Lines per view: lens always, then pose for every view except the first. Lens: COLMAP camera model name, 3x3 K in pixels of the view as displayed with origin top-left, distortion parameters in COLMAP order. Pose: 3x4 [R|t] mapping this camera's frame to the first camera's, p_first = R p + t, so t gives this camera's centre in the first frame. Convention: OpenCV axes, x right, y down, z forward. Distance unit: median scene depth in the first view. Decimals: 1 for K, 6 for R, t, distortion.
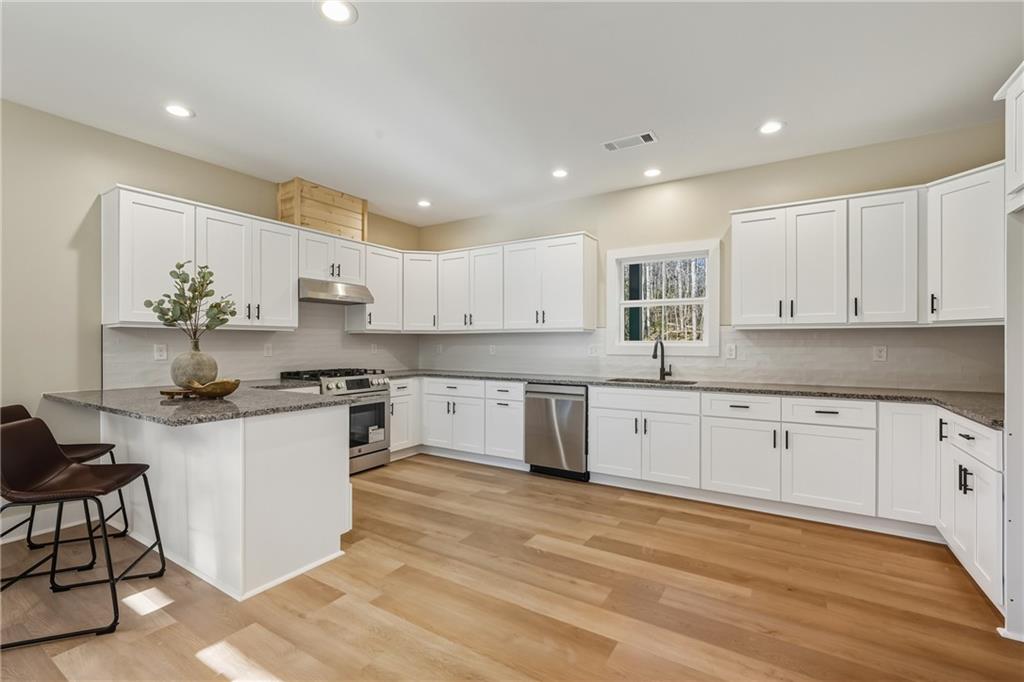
lens RADIAL K [[460.6, 0, 508.7], [0, 460.6, 343.3], [0, 0, 1]] dist [-0.000158, 0.000359]
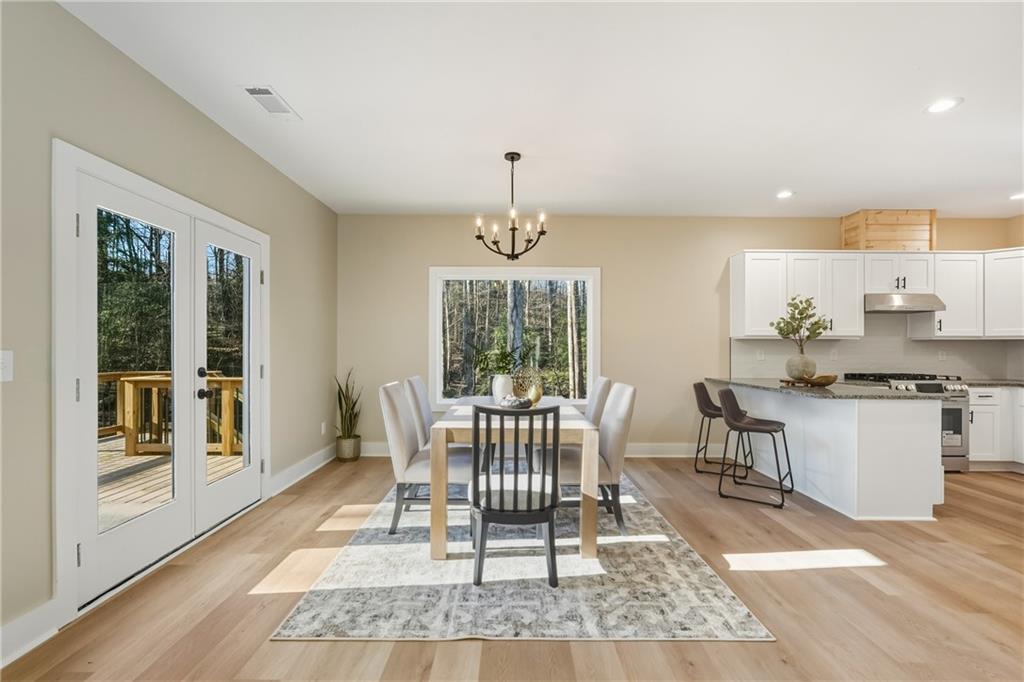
lens RADIAL K [[460.6, 0, 508.7], [0, 460.6, 343.3], [0, 0, 1]] dist [-0.000158, 0.000359]
pose [[0.547505, -0.003724, -0.836794, 0.032242], [-0.004409, 0.999963, -0.007335, -0.003107], [0.836791, 0.007705, 0.547468, -0.407810]]
